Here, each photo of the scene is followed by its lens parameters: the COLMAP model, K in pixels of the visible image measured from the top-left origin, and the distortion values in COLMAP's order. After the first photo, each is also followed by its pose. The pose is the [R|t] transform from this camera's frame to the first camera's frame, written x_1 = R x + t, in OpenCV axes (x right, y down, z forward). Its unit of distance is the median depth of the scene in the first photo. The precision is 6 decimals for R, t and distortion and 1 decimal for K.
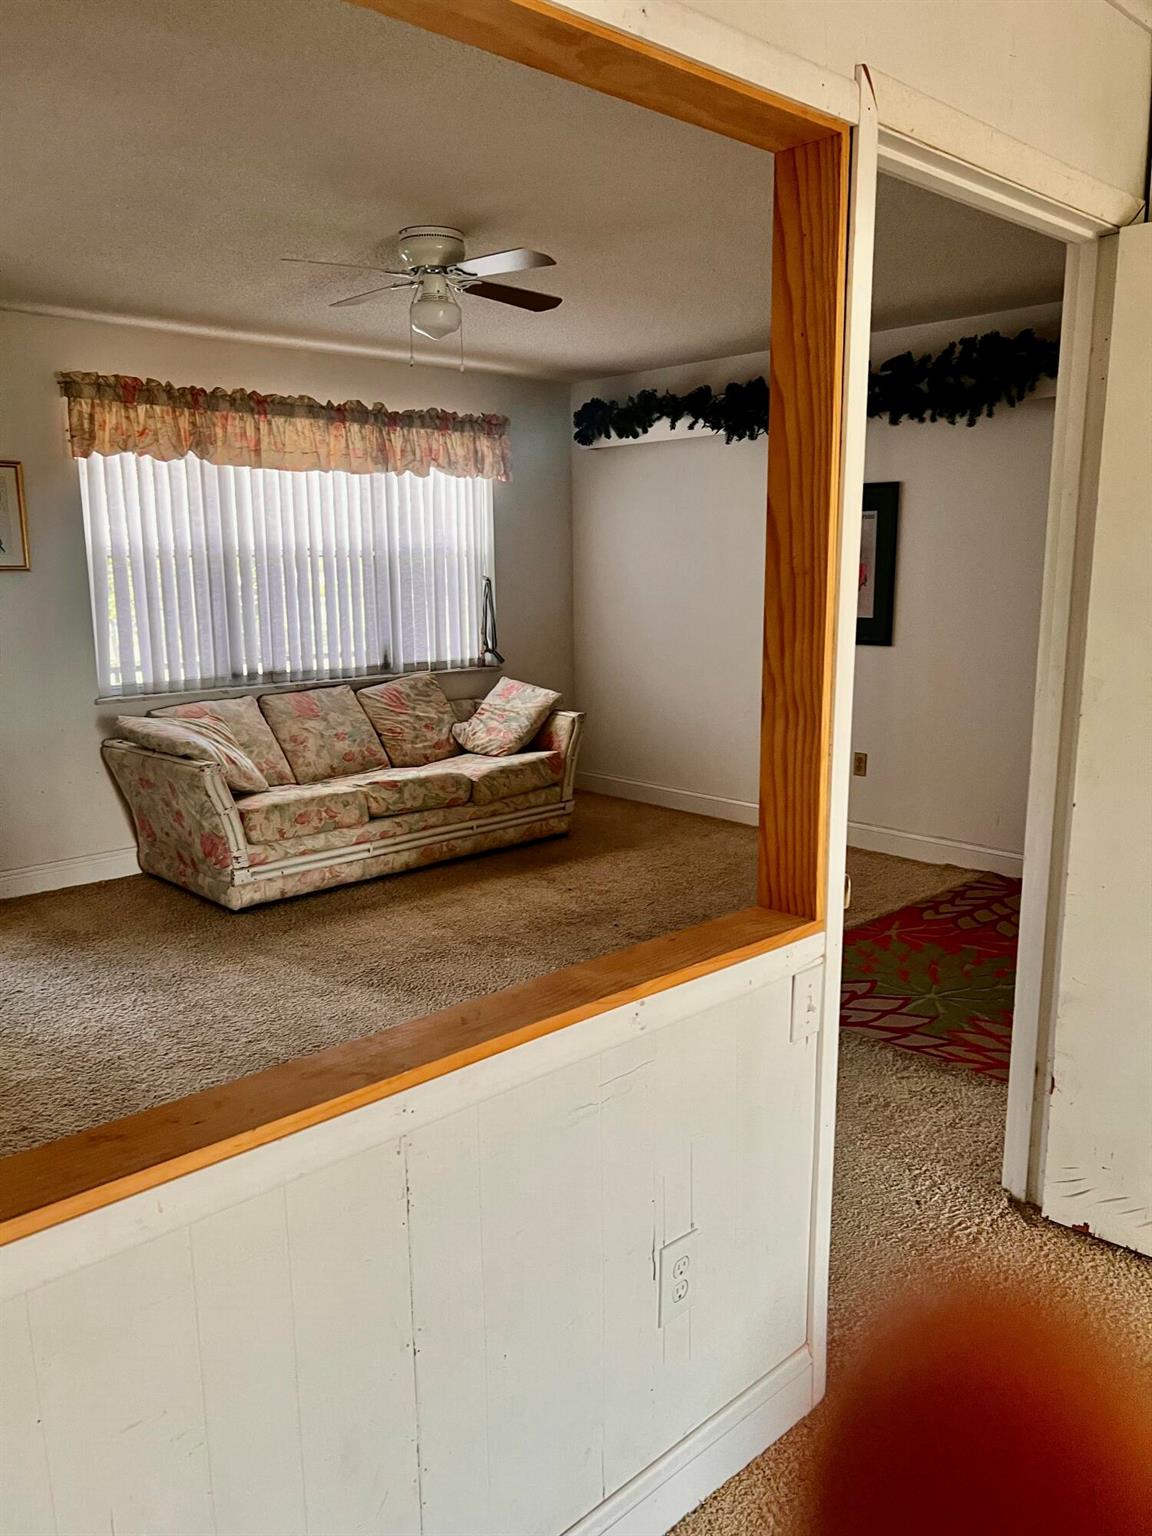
lens RADIAL K [[1155.6, 0, 570.4], [0, 1155.6, 767.9], [0, 0, 1]] dist [0.004099, -0.016695]
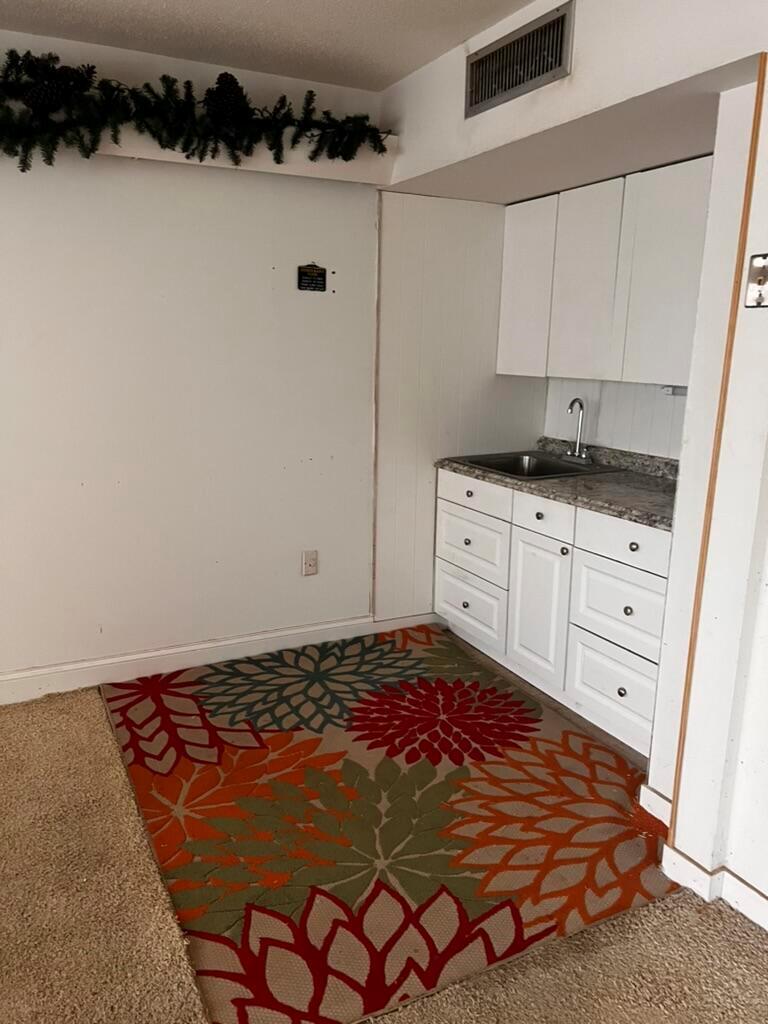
lens RADIAL K [[770.4, 0, 380.2], [0, 770.4, 508.5], [0, 0, 1]] dist [0.004099, -0.016695]
pose [[0.274478, -0.192703, 0.942087, -0.134201], [0.156290, 0.975627, 0.154028, -0.113606], [-0.948807, 0.104961, 0.297906, 0.647851]]
